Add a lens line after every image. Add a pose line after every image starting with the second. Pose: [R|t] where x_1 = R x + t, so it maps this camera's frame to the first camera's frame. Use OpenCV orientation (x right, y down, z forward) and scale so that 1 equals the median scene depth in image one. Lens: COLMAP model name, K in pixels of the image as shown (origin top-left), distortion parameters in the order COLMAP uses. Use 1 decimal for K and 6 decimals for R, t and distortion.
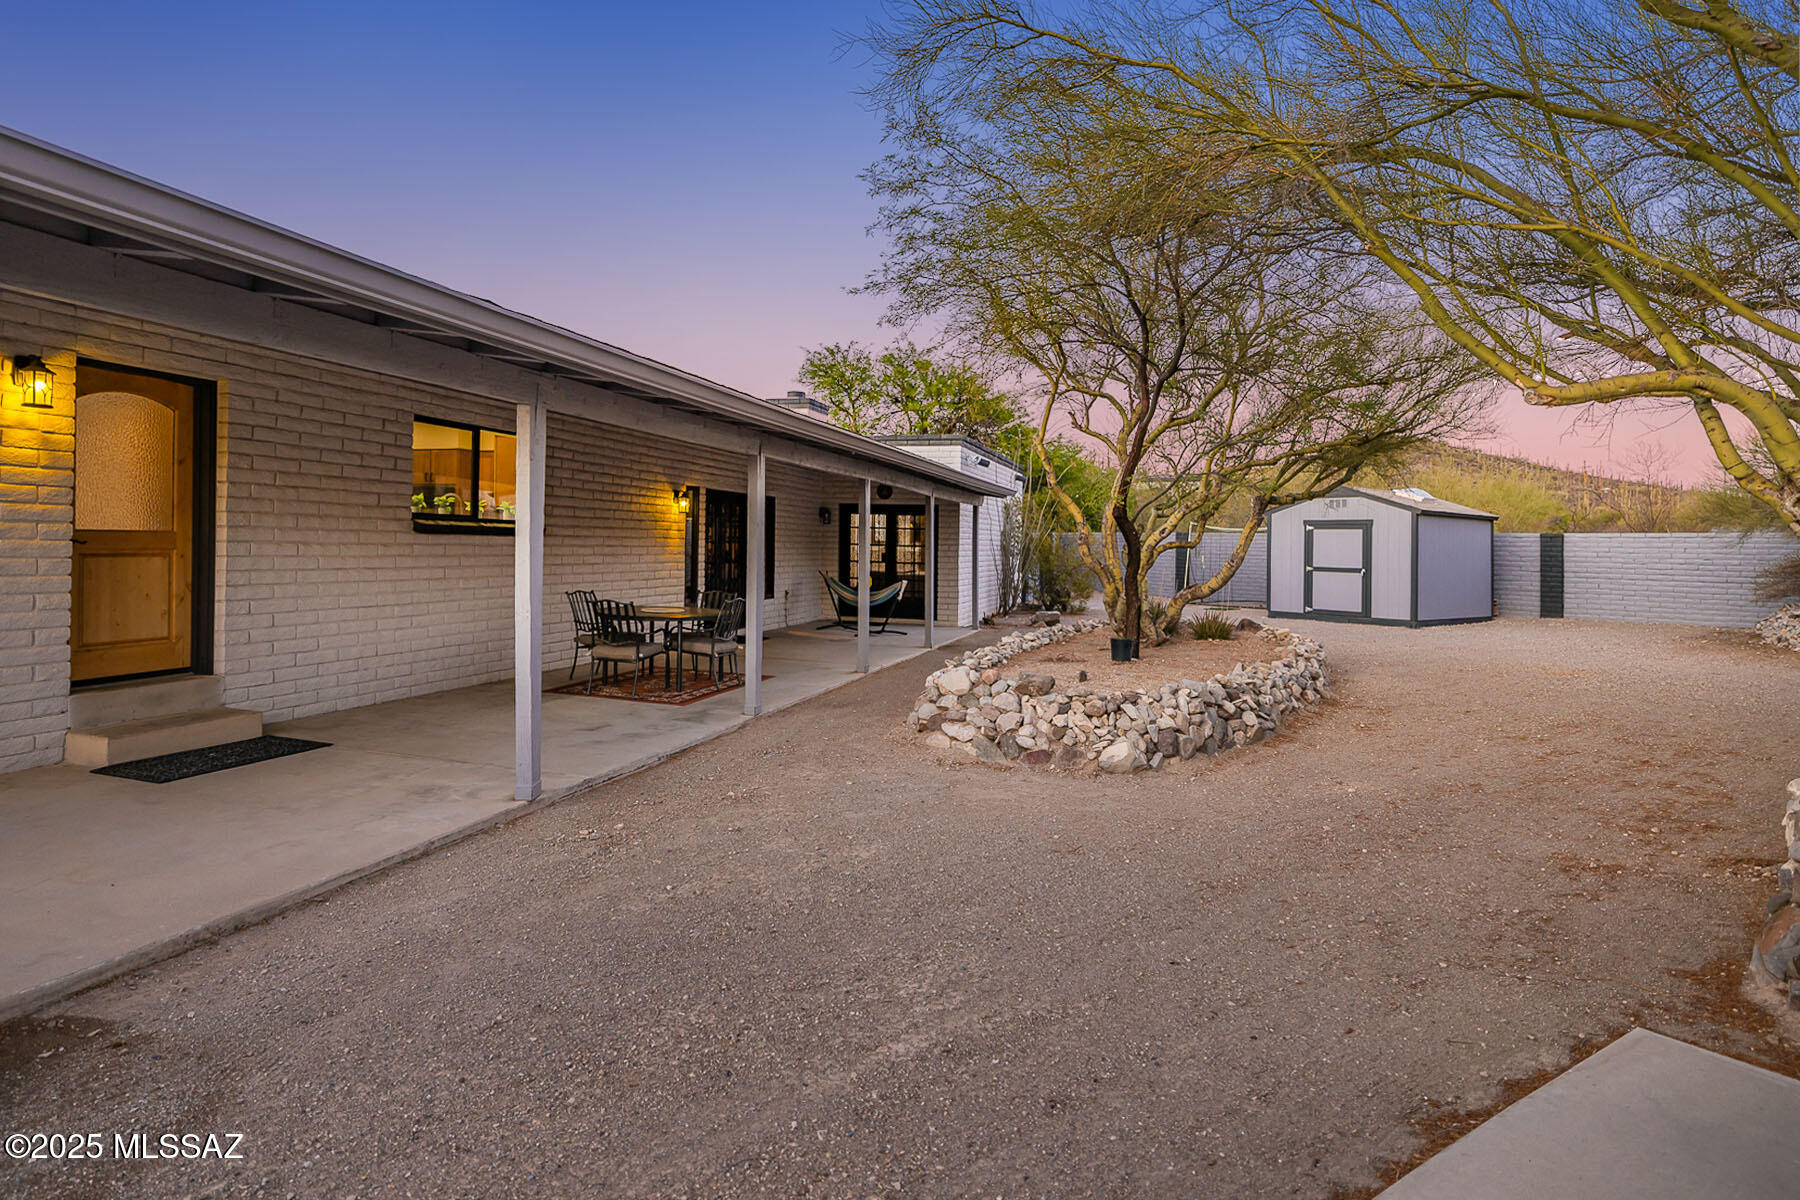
lens RADIAL K [[928.8, 0, 892.9], [0, 928.8, 541.7], [0, 0, 1]] dist [0.004159, -0.000088]
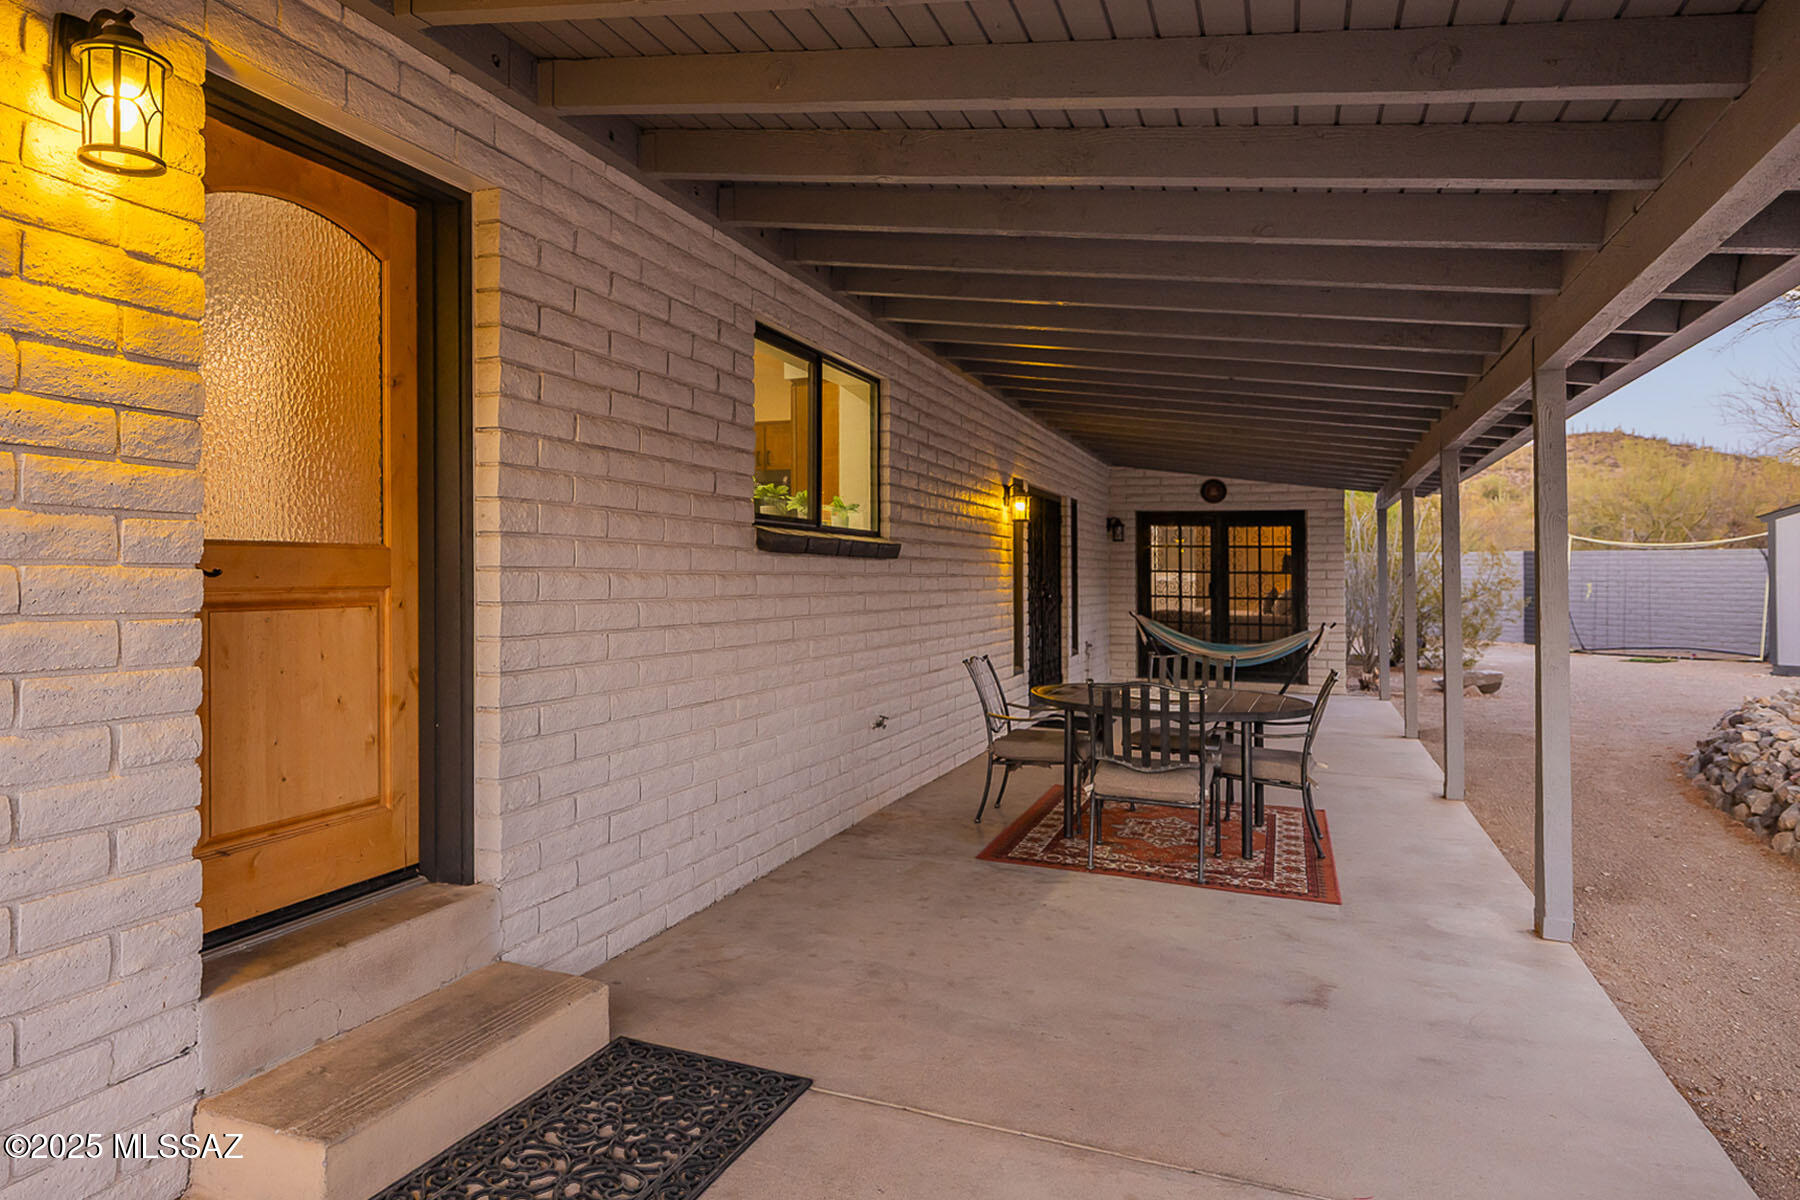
lens RADIAL K [[1084.3, 0, 895.8], [0, 1084.3, 569.7], [0, 0, 1]] dist [0.001528, 0.002000]
pose [[0.999325, -0.012315, -0.034604, -0.518189], [0.012244, 0.999922, -0.002259, 0.003409], [0.034629, 0.001834, 0.999399, 0.511254]]
